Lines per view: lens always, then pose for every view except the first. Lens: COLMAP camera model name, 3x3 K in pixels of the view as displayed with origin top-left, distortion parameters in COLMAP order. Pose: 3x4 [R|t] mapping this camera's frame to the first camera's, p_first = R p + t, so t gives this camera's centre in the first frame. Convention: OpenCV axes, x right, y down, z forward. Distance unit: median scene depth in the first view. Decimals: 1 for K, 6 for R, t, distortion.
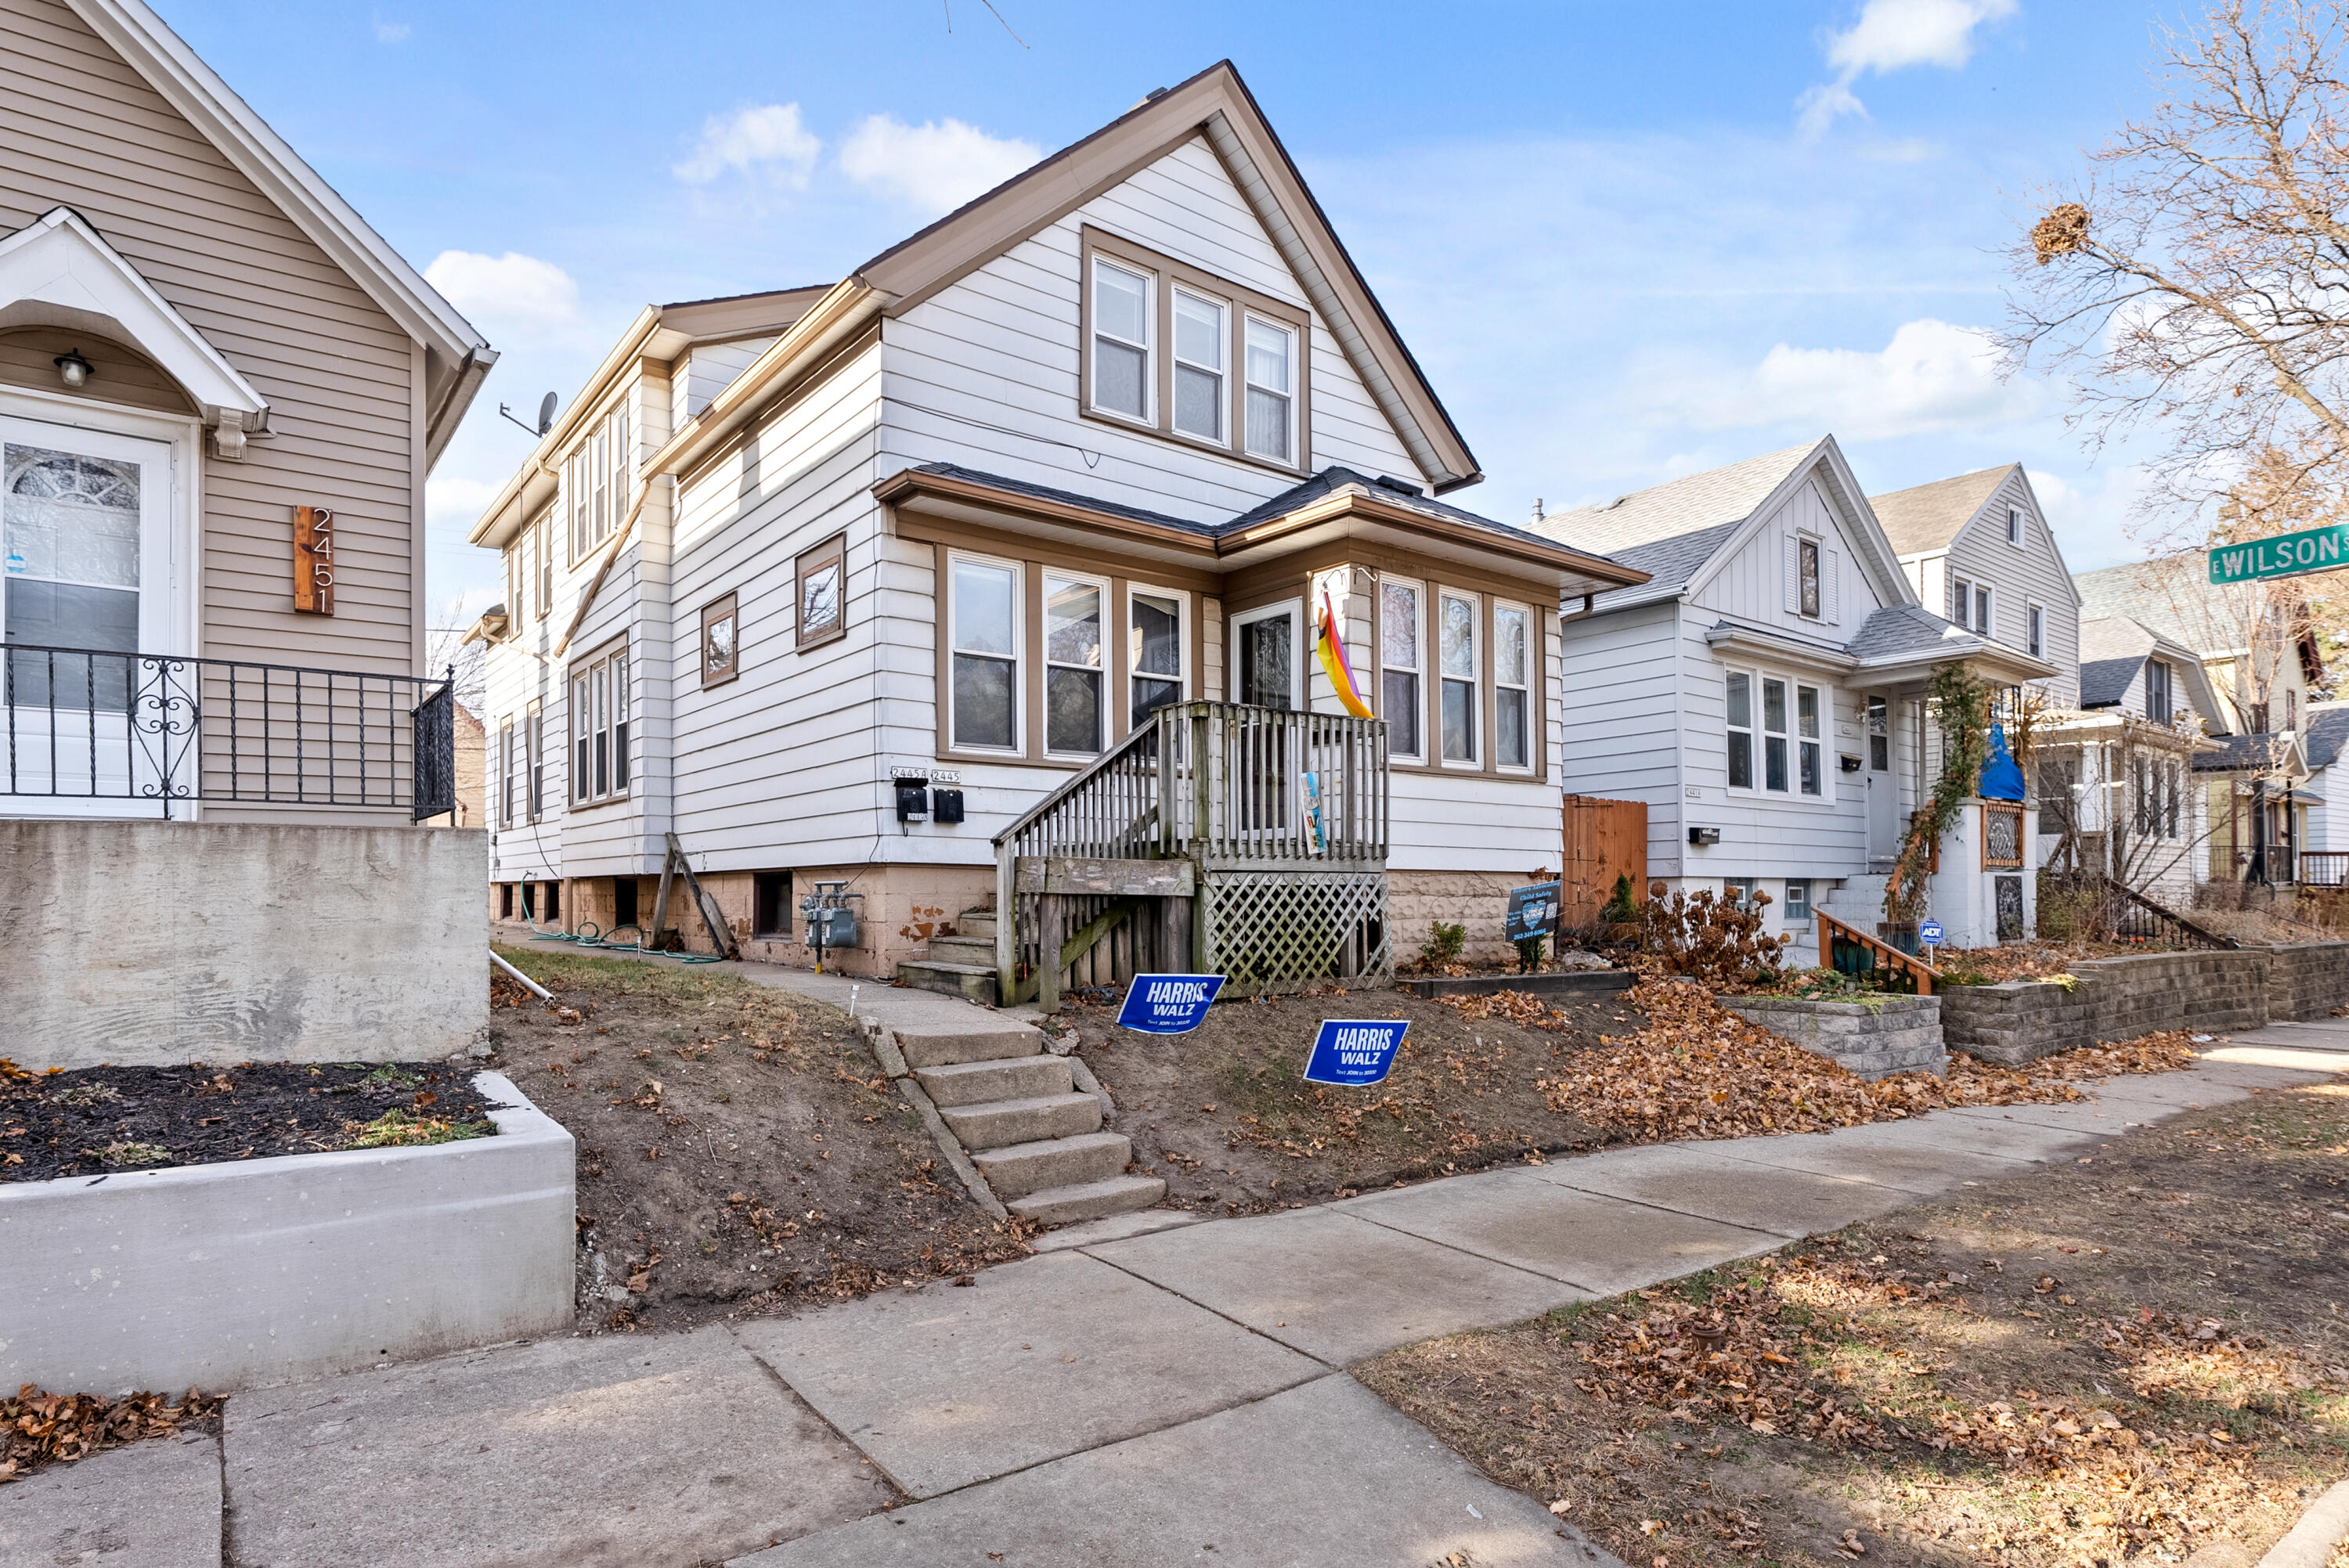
lens RADIAL K [[1274.5, 0, 1174.1], [0, 1274.5, 881.8], [0, 0, 1]] dist [0.002323, 0.000636]
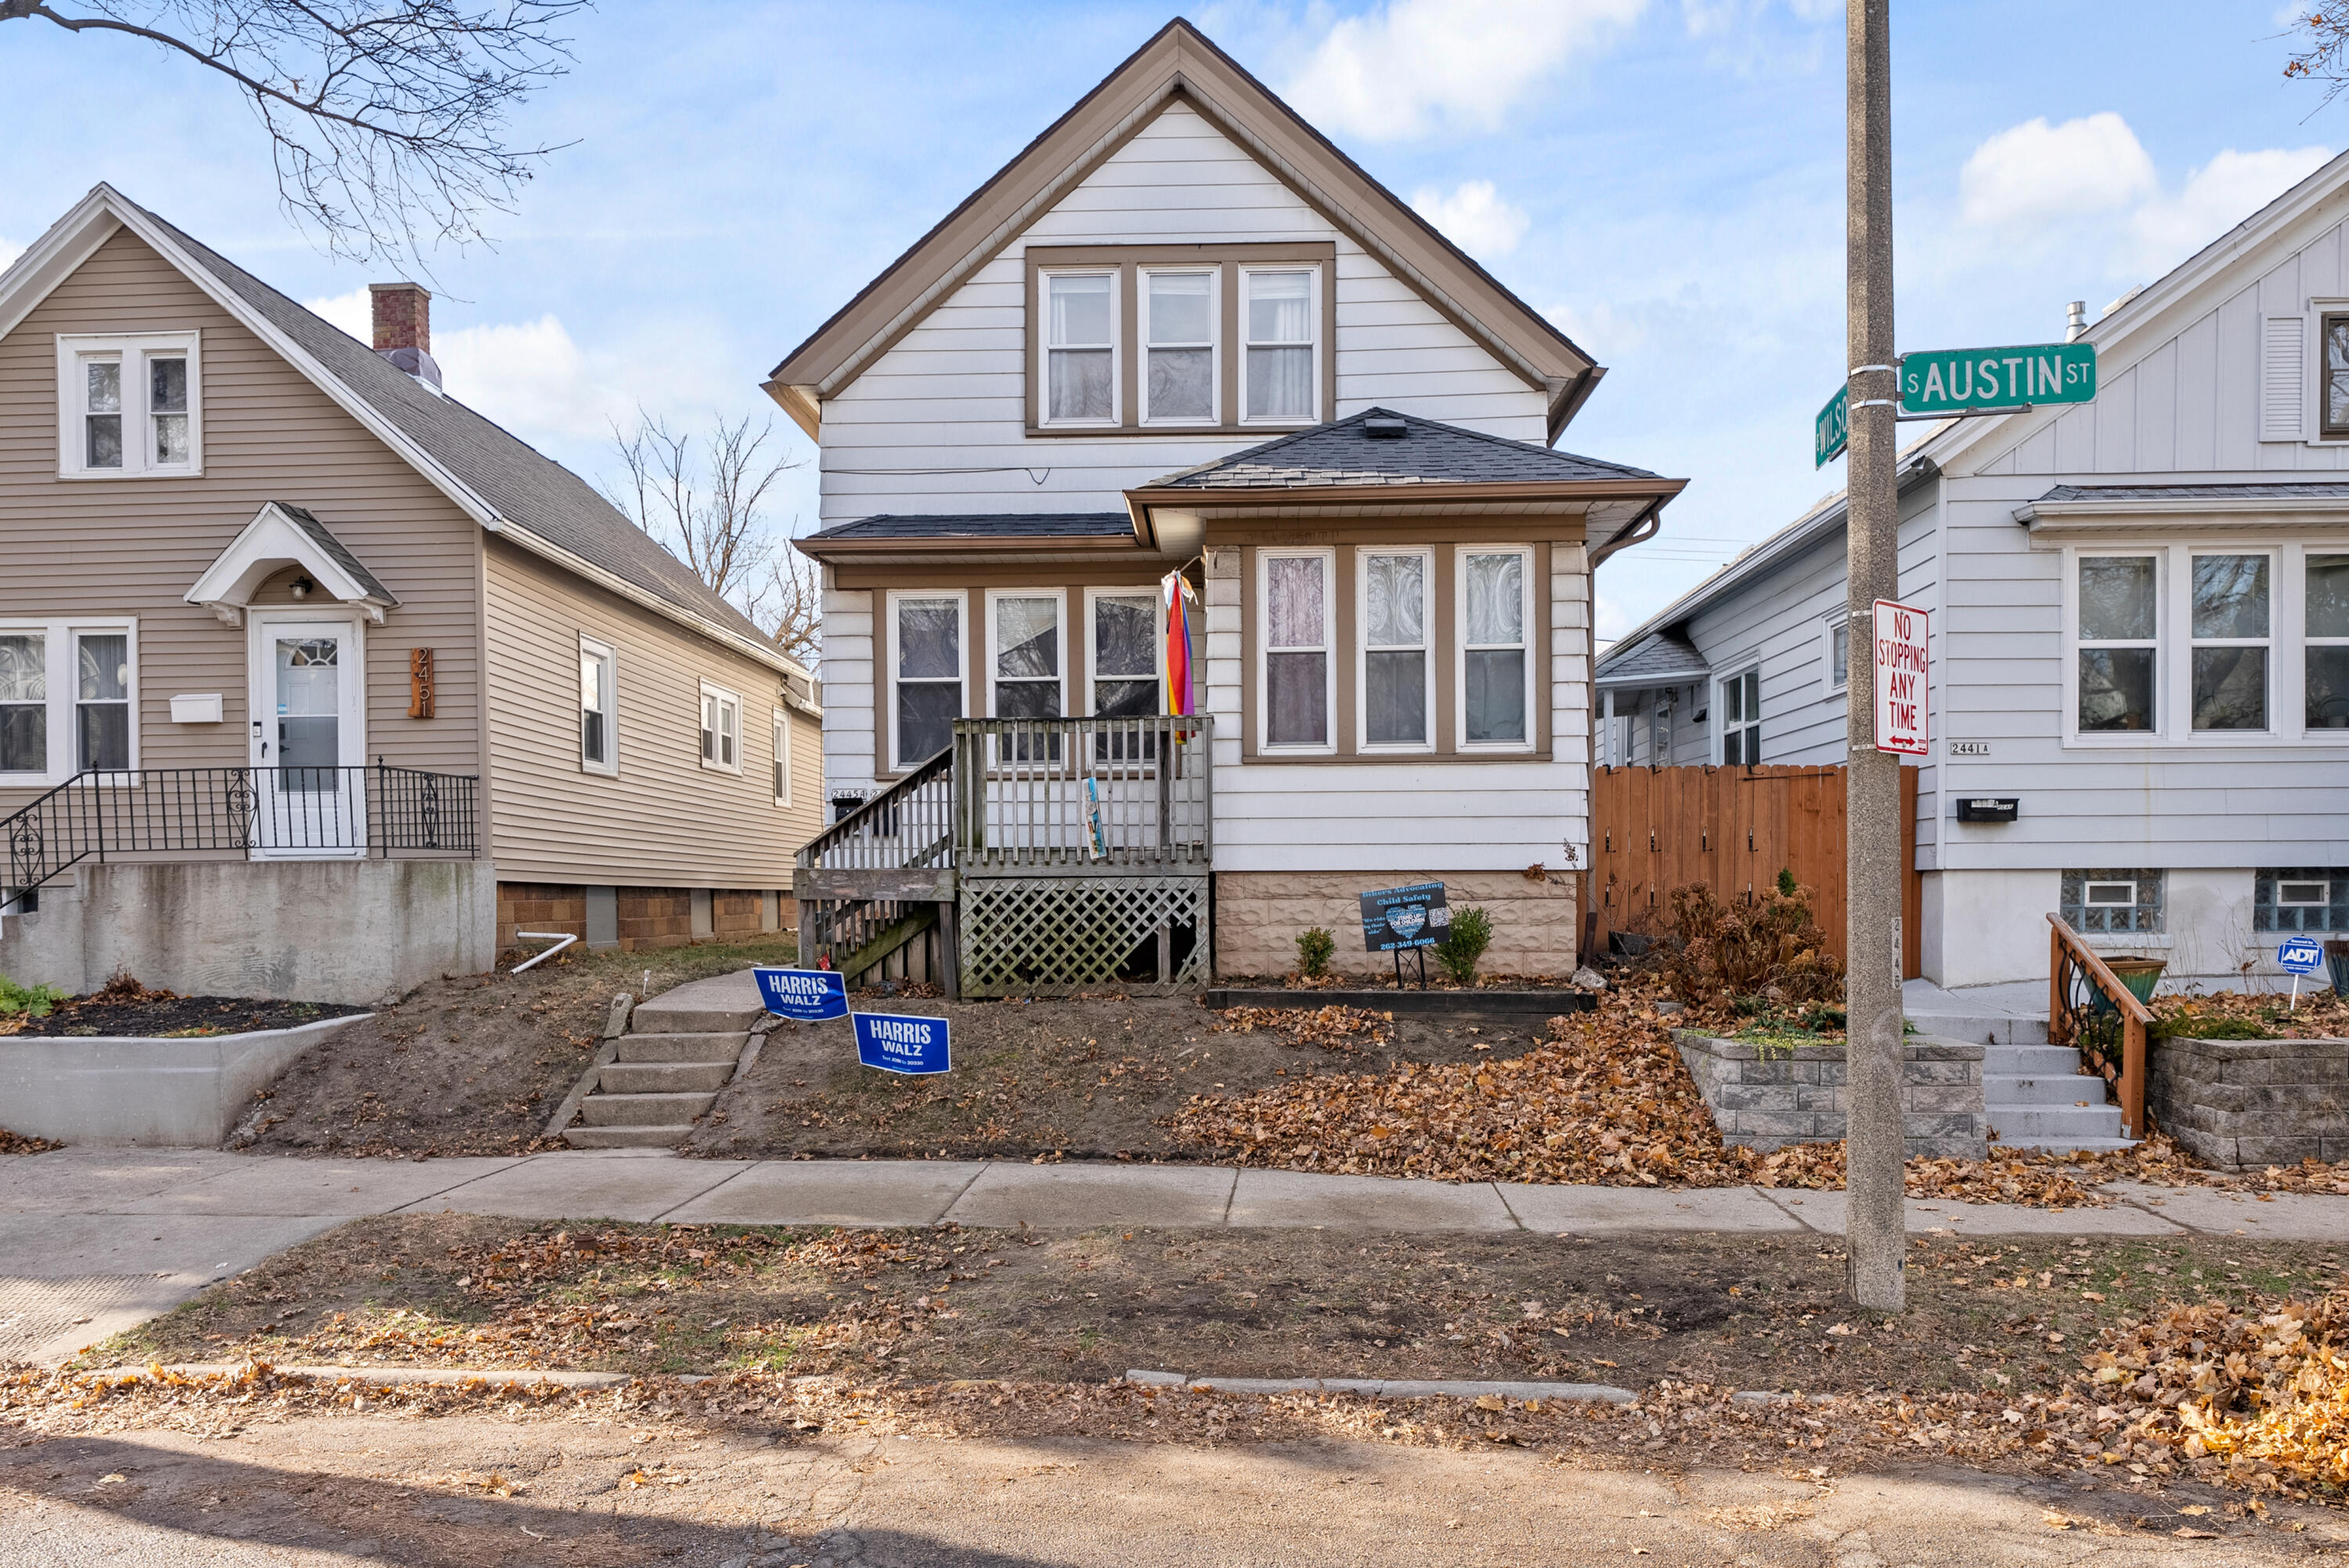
lens RADIAL K [[1619.6, 0, 1172.8], [0, 1619.6, 932.9], [0, 0, 1]] dist [0.003485, 0.000348]
pose [[0.766603, 0.014361, -0.641961, 0.982821], [0.011019, 0.999308, 0.035514, -0.008062], [0.642027, -0.034299, 0.765915, 0.059564]]
